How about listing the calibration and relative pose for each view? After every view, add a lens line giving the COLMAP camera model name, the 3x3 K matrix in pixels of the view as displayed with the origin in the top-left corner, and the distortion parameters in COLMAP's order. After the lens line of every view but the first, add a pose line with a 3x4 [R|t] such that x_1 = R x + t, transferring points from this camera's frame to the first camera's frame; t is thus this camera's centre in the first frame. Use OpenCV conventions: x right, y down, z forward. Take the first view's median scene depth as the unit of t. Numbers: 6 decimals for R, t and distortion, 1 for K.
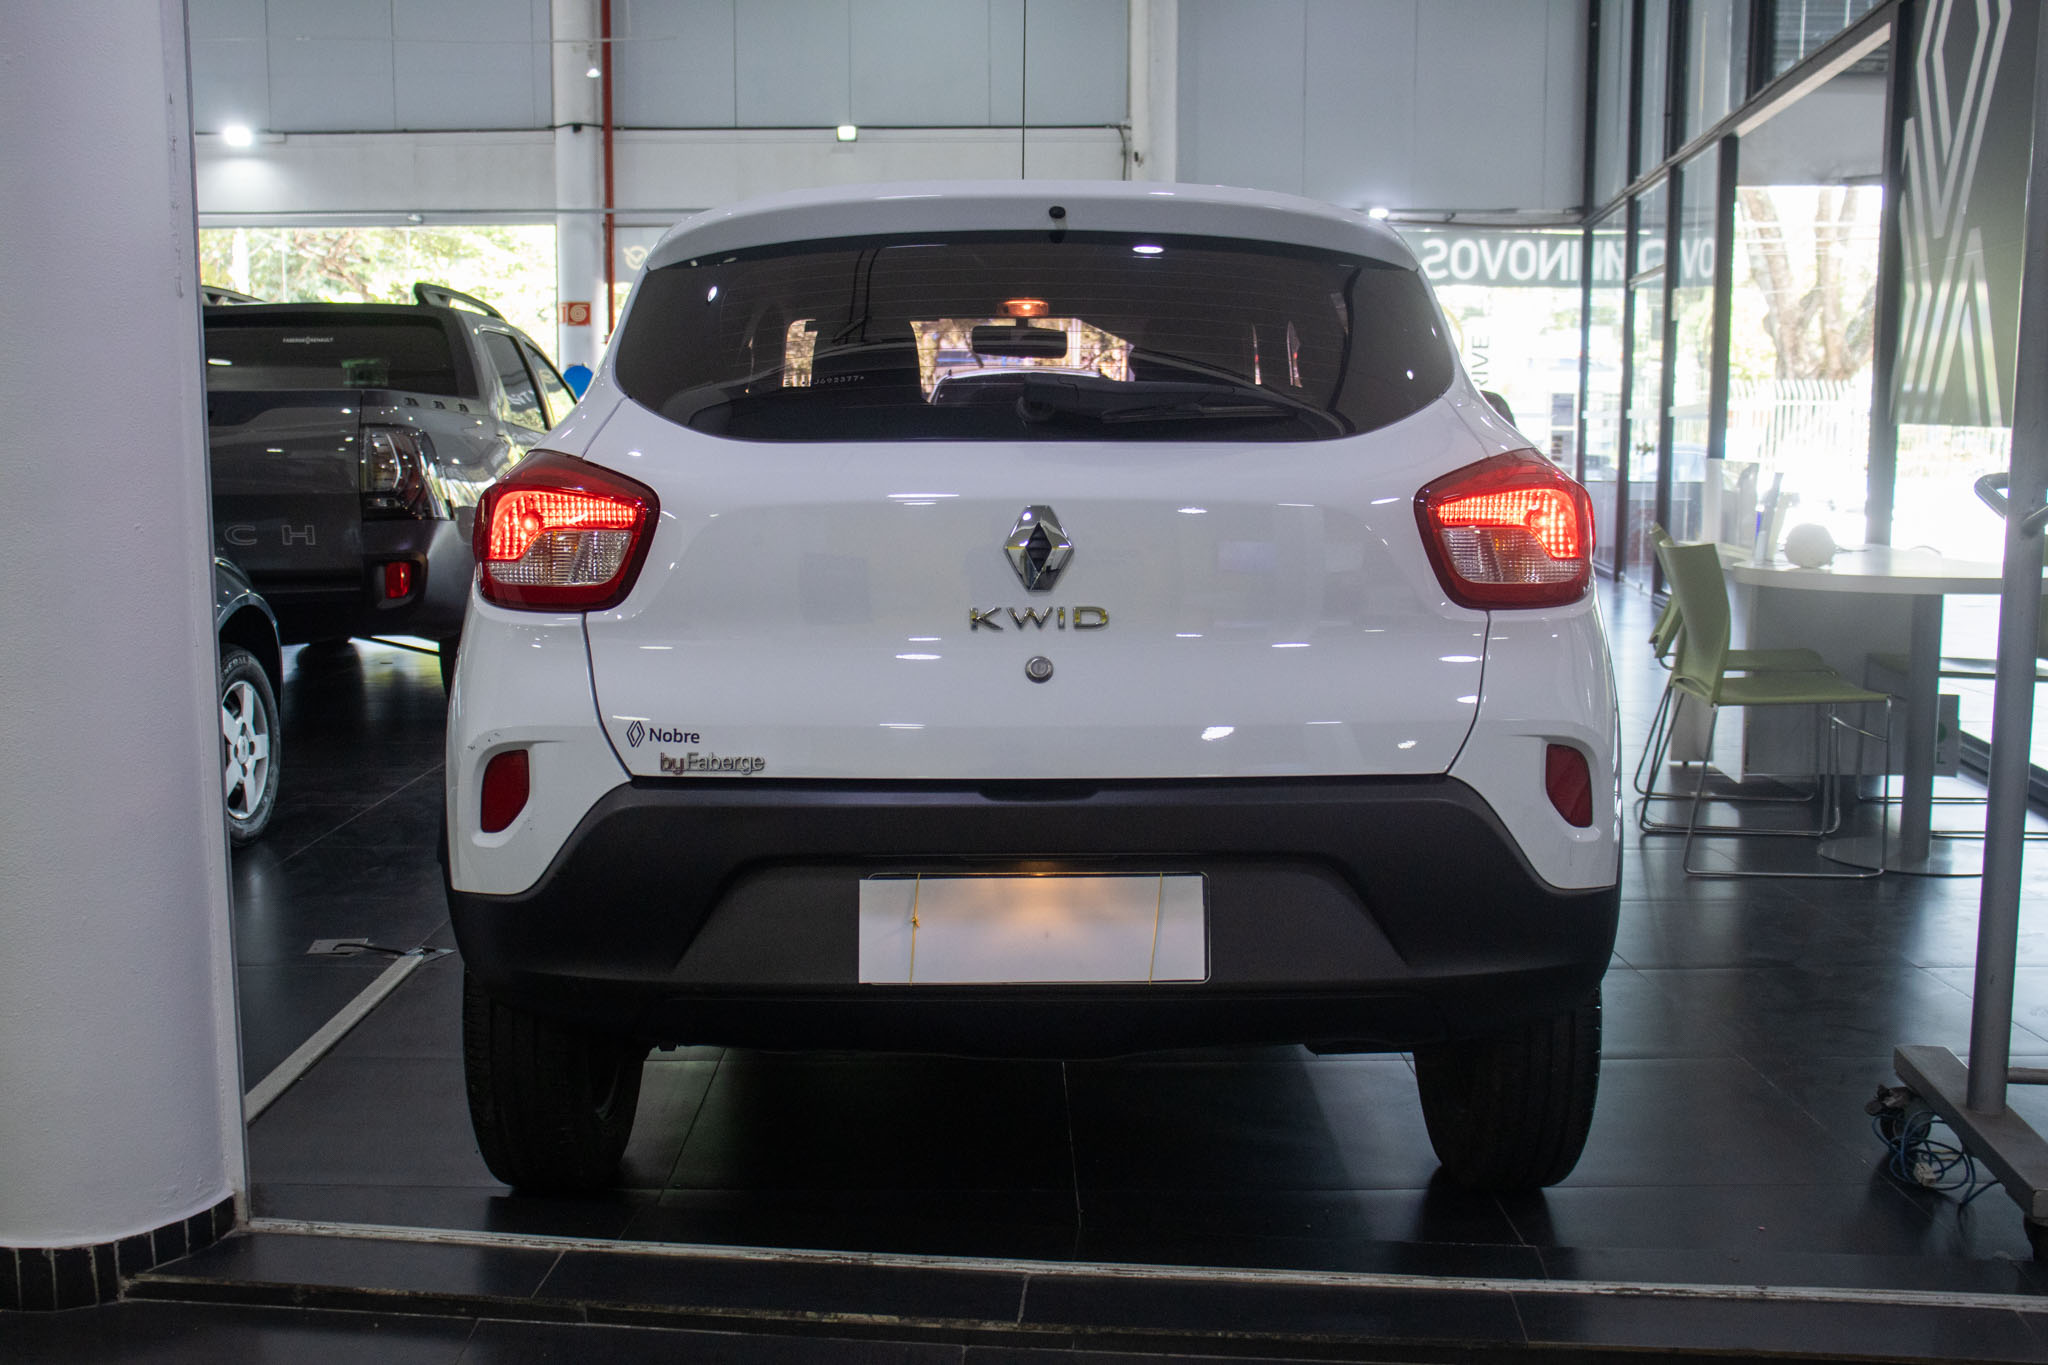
lens RADIAL K [[2055.3, 0, 1024.0], [0, 2055.3, 682.5], [0, 0, 1]] dist [-0.090275, 0.023312]
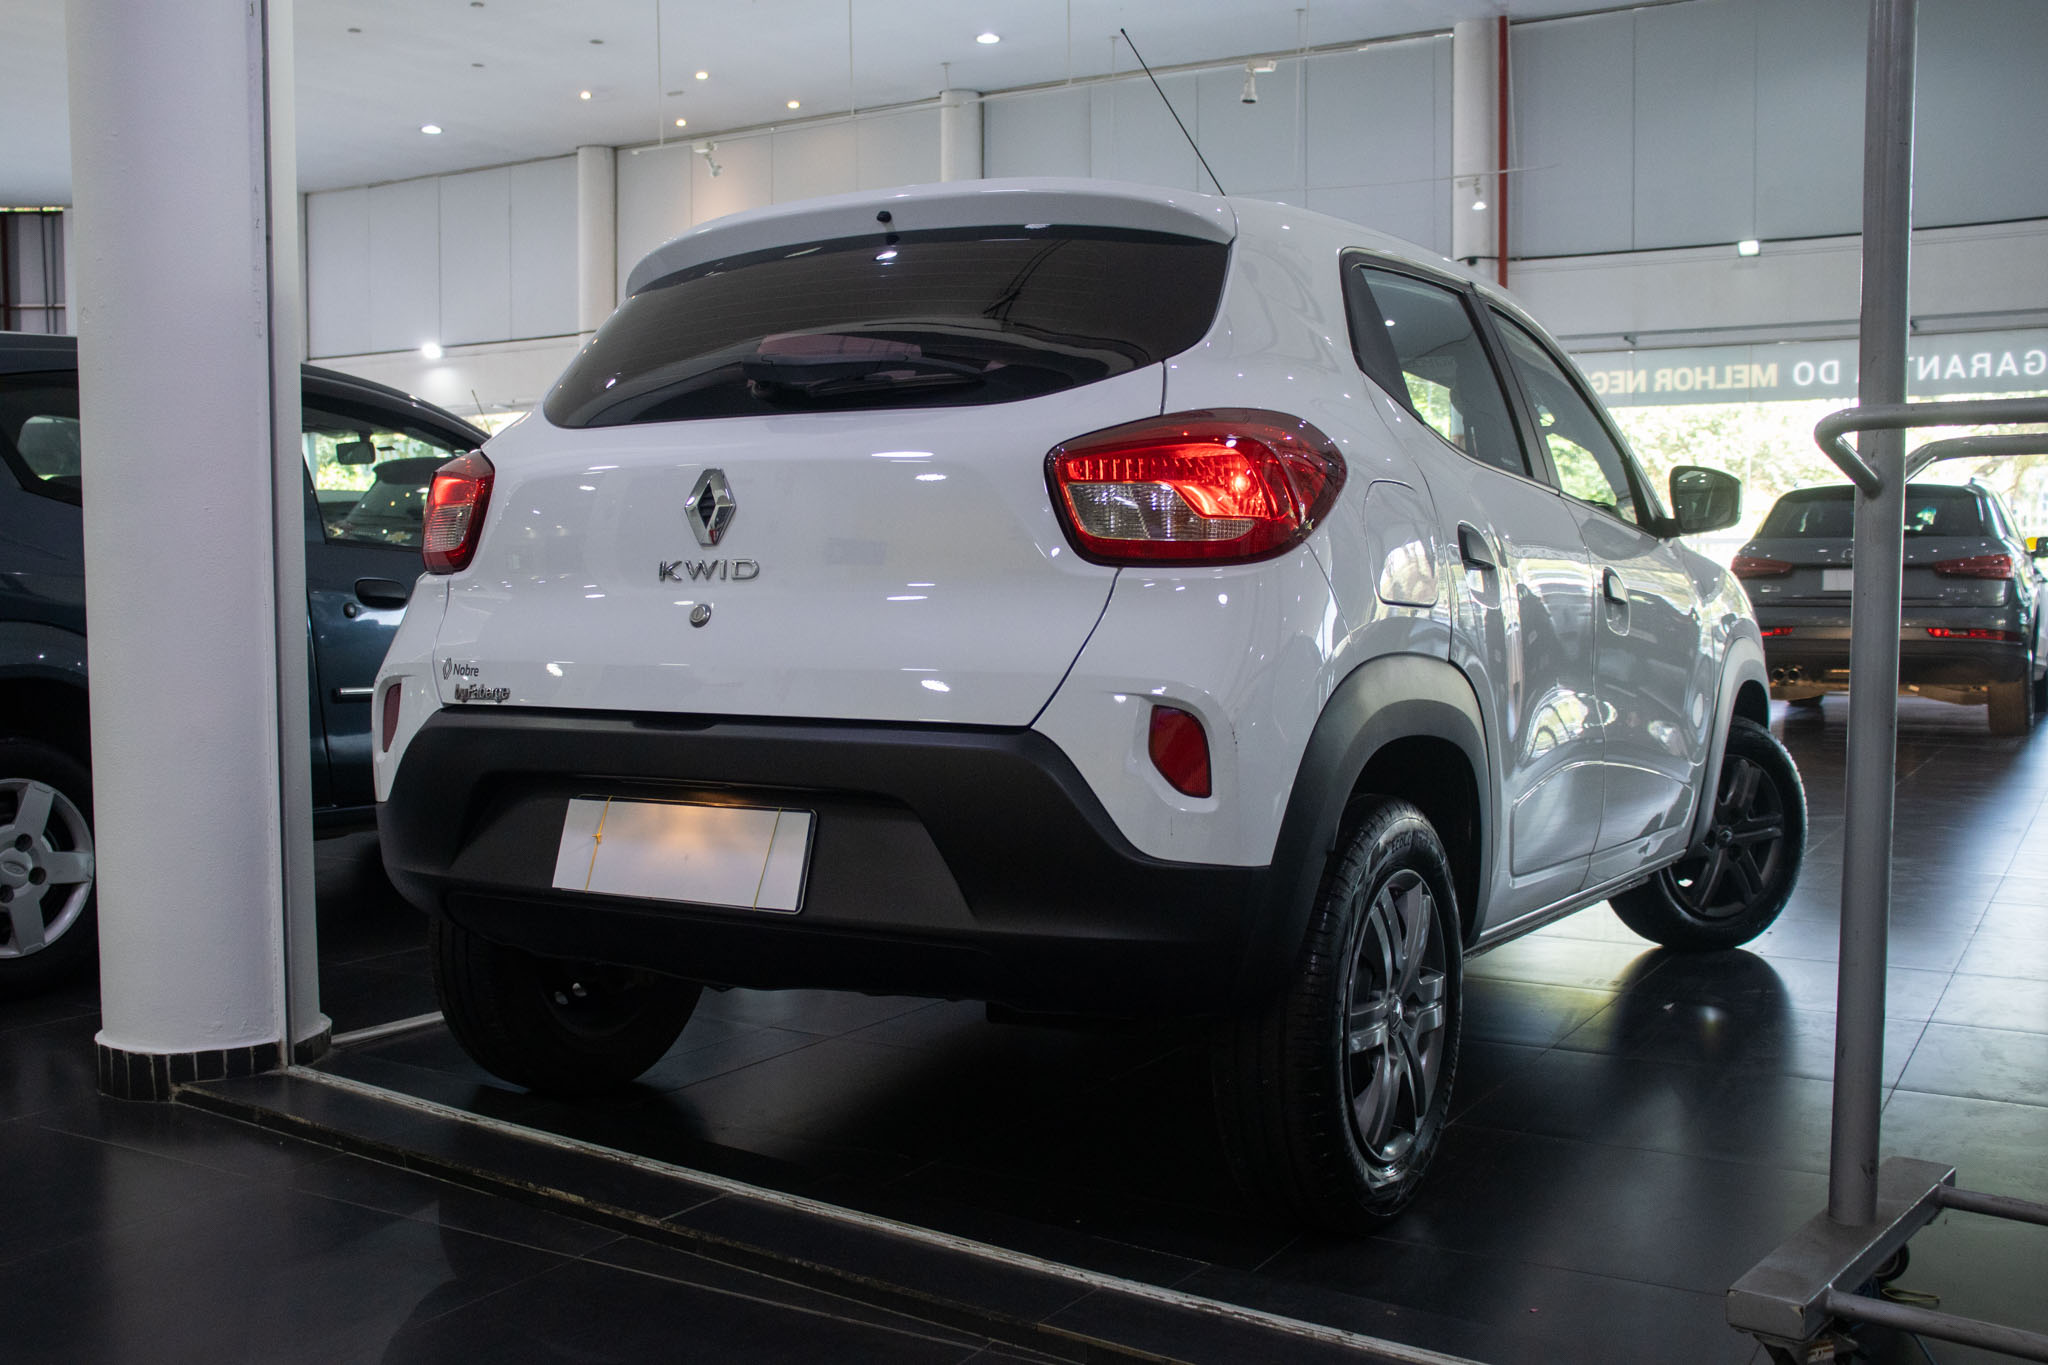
lens RADIAL K [[2090.4, 0, 1023.8], [0, 2090.4, 704.7], [0, 0, 1]] dist [-0.088602, -0.002869]
pose [[0.845432, 0.027539, -0.533372, 0.735371], [-0.066882, 0.996267, -0.054573, 0.088670], [0.529878, 0.081811, 0.844119, 0.150935]]
